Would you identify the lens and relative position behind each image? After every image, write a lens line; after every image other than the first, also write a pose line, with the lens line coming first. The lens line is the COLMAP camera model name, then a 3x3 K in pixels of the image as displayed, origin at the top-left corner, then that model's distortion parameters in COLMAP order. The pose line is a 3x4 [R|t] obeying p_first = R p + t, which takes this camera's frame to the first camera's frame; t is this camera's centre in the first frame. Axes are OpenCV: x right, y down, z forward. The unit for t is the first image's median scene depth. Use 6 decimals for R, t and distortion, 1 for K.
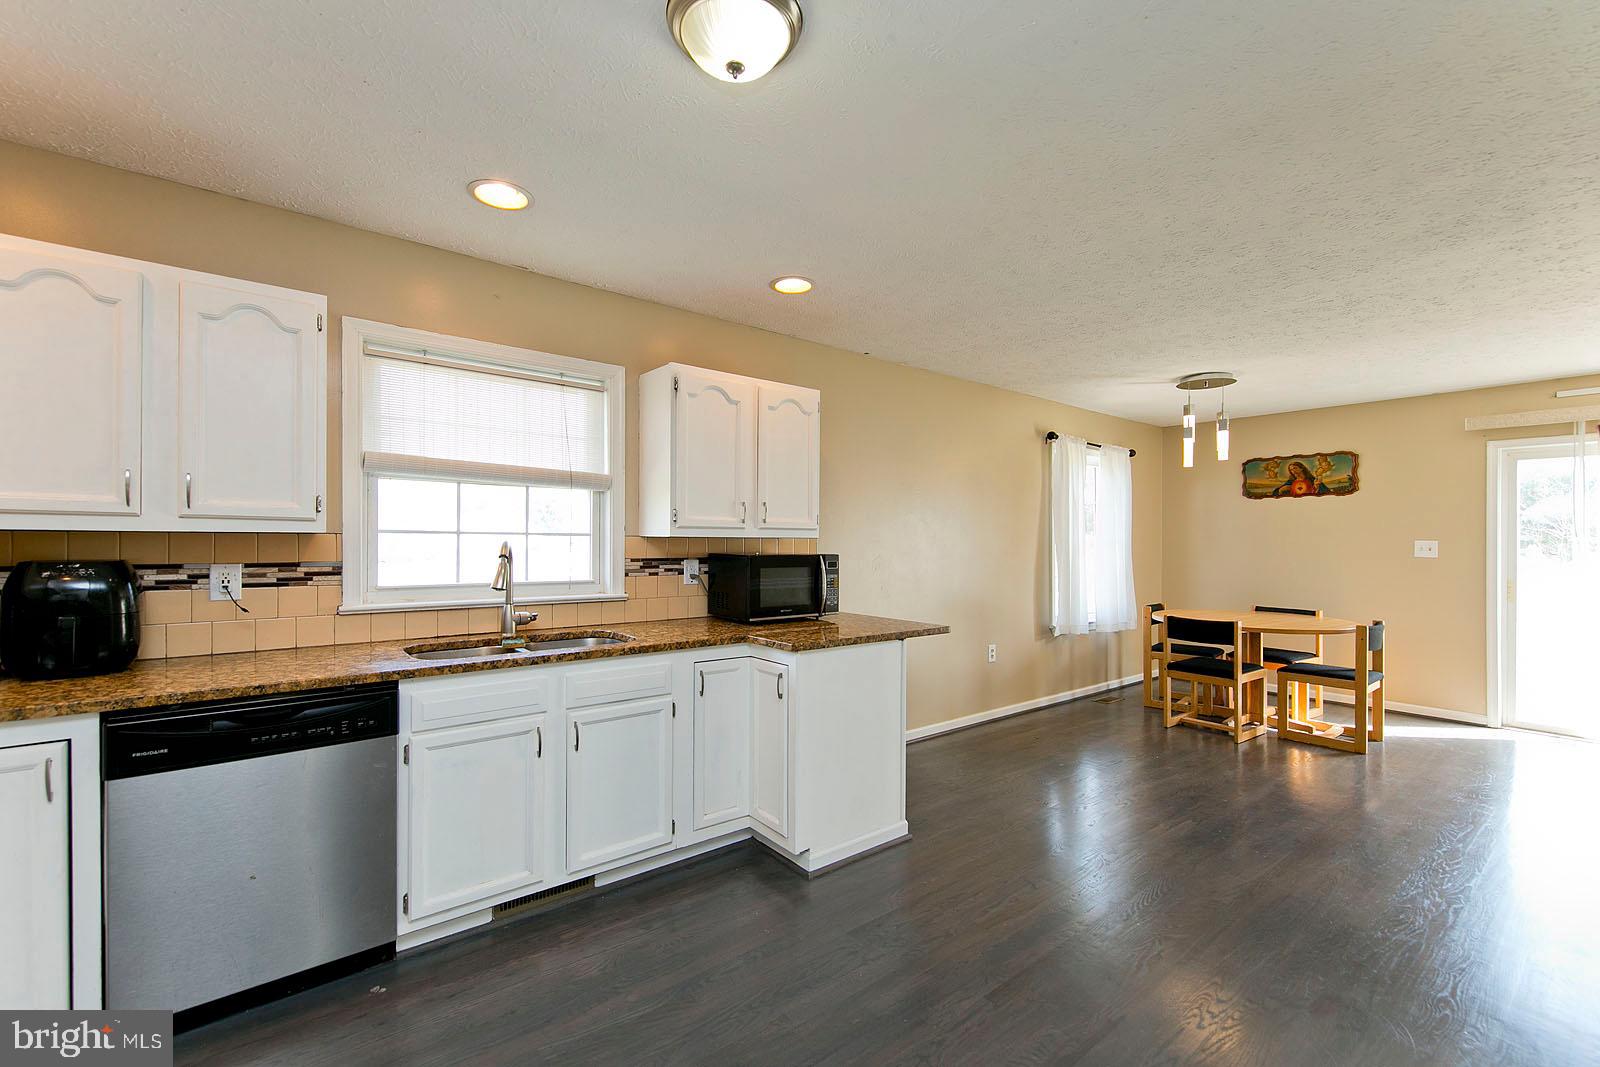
lens RADIAL K [[668.3, 0, 791.5], [0, 668.3, 538.2], [0, 0, 1]] dist [0.011925, -0.005964]
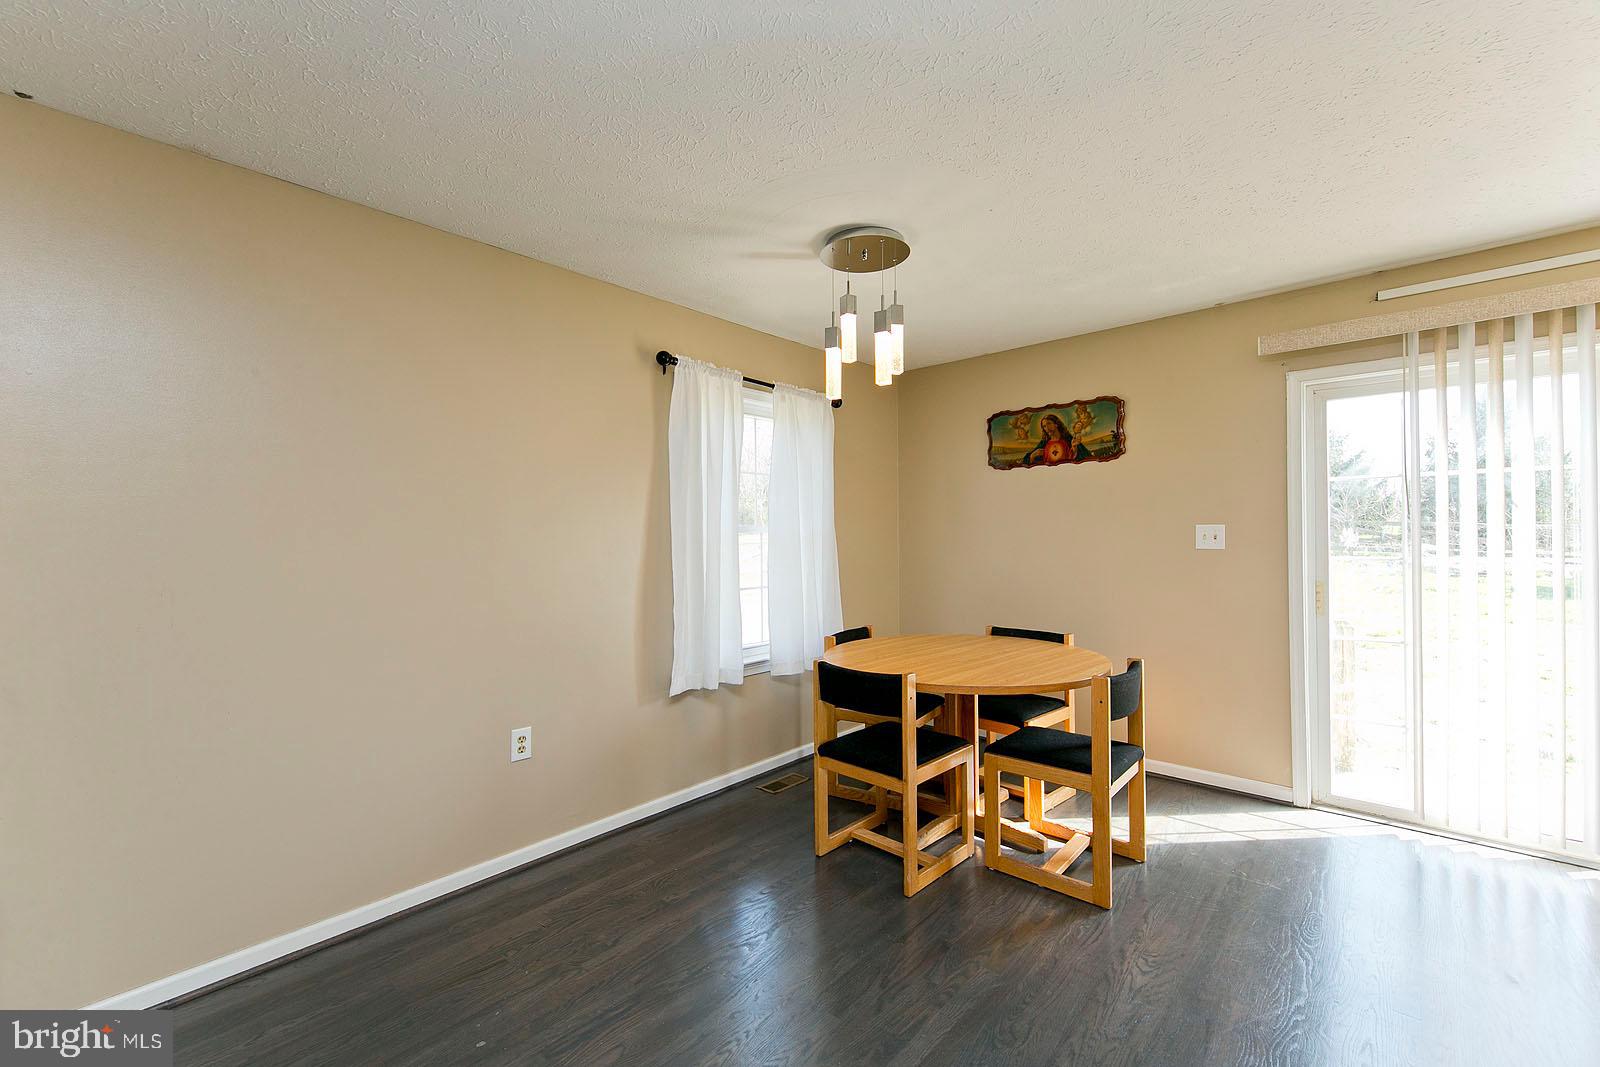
lens RADIAL K [[668.3, 0, 801.2], [0, 668.3, 537.1], [0, 0, 1]] dist [0.011925, -0.005964]
pose [[0.983582, -0.019393, 0.179419, 0.385679], [0.018602, 0.999808, 0.006090, 0.004162], [-0.179502, -0.002653, 0.983754, 0.378496]]
